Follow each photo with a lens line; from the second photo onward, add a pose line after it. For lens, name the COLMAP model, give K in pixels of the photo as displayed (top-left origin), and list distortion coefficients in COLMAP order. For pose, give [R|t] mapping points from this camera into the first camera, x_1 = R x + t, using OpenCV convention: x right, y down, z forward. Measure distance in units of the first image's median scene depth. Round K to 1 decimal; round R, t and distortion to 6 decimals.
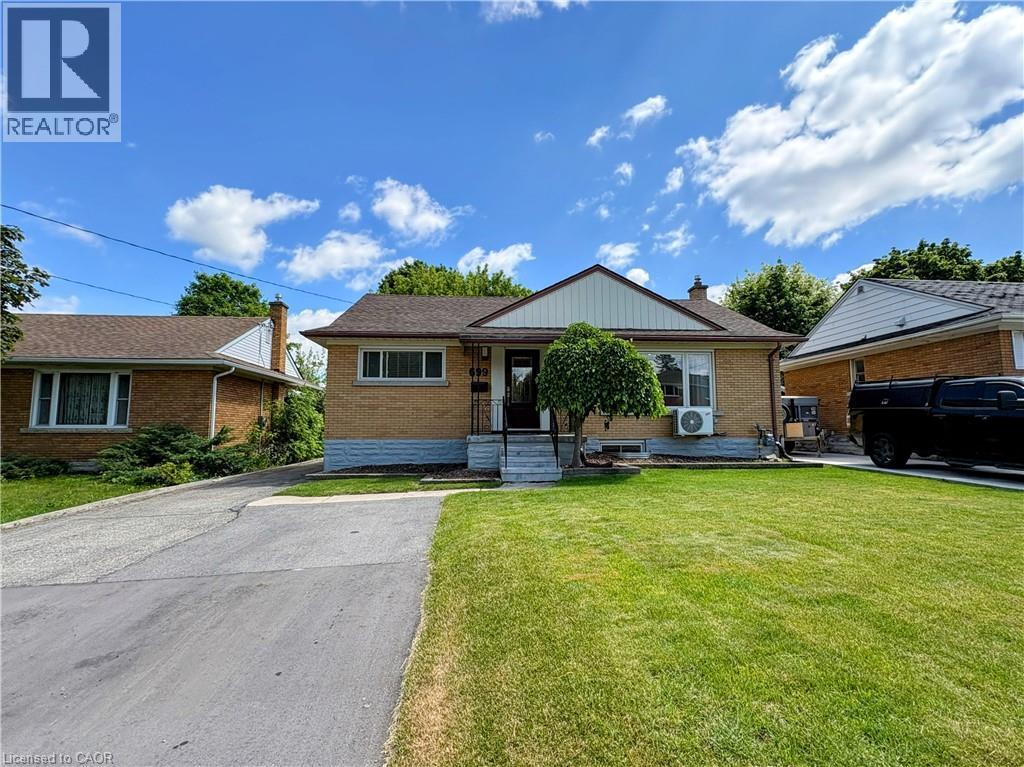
lens RADIAL K [[499.4, 0, 521.4], [0, 499.4, 389.0], [0, 0, 1]] dist [-0.001332, -0.001286]
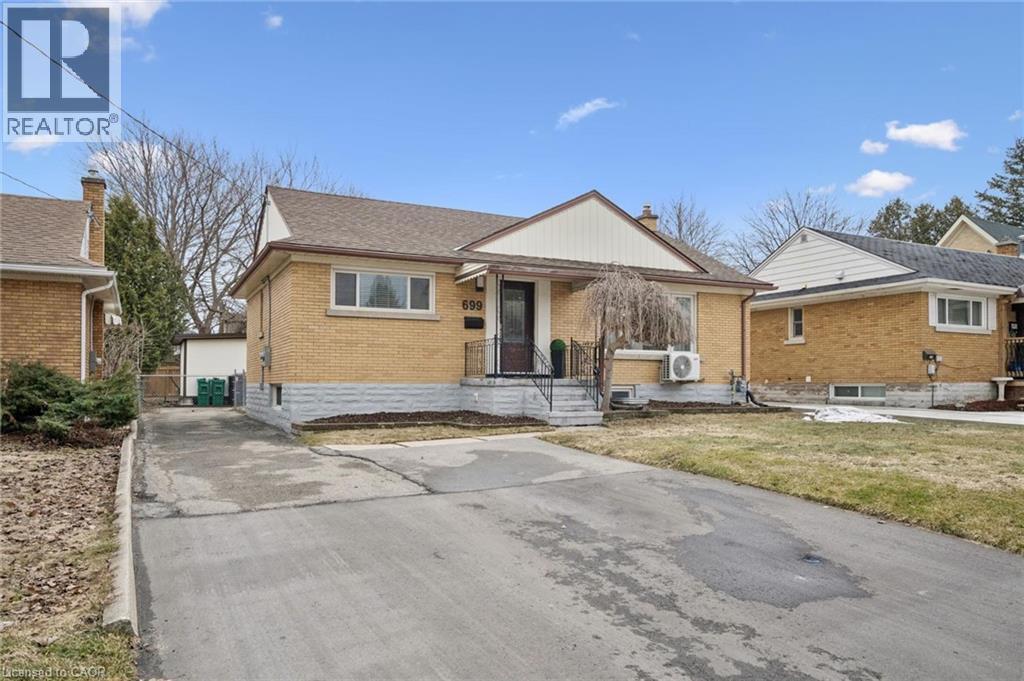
lens RADIAL K [[740.3, 0, 545.5], [0, 740.3, 389.7], [0, 0, 1]] dist [-0.004211, -0.008637]
pose [[0.917572, 0.001905, 0.397566, -0.471025], [-0.037334, 0.995982, 0.081395, 0.002311], [-0.395813, -0.089528, 0.913957, -0.219132]]
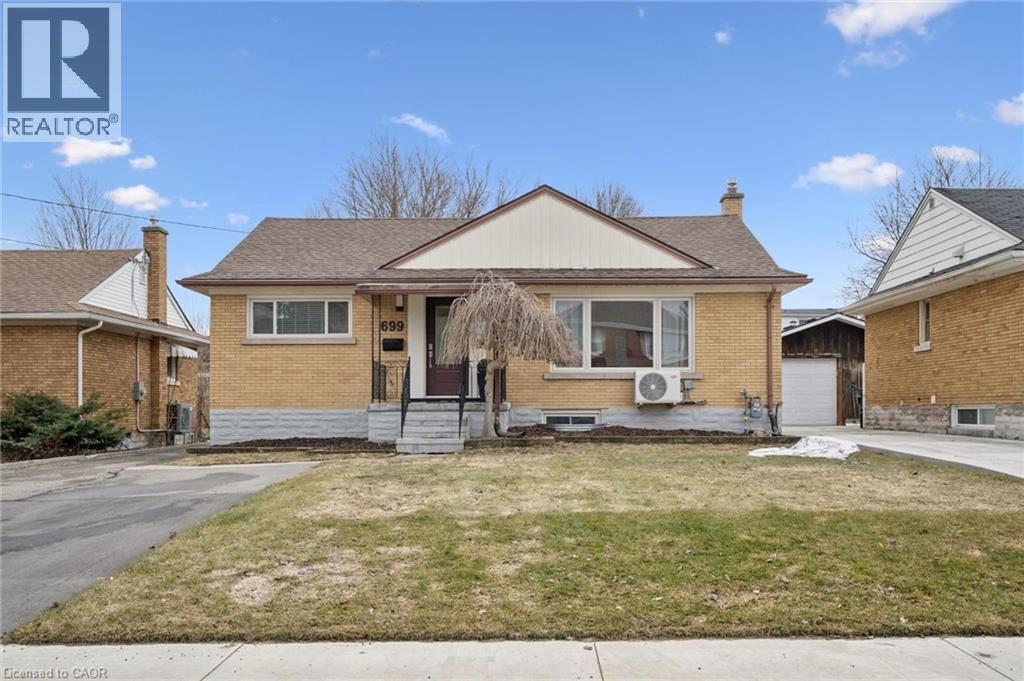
lens RADIAL K [[929.7, 0, 536.1], [0, 929.7, 412.7], [0, 0, 1]] dist [0.010213, -0.030718]
pose [[0.996724, -0.000275, -0.080882, 0.268396], [0.007113, 0.996417, 0.084272, -0.019416], [0.080569, -0.084571, 0.993155, -0.491371]]
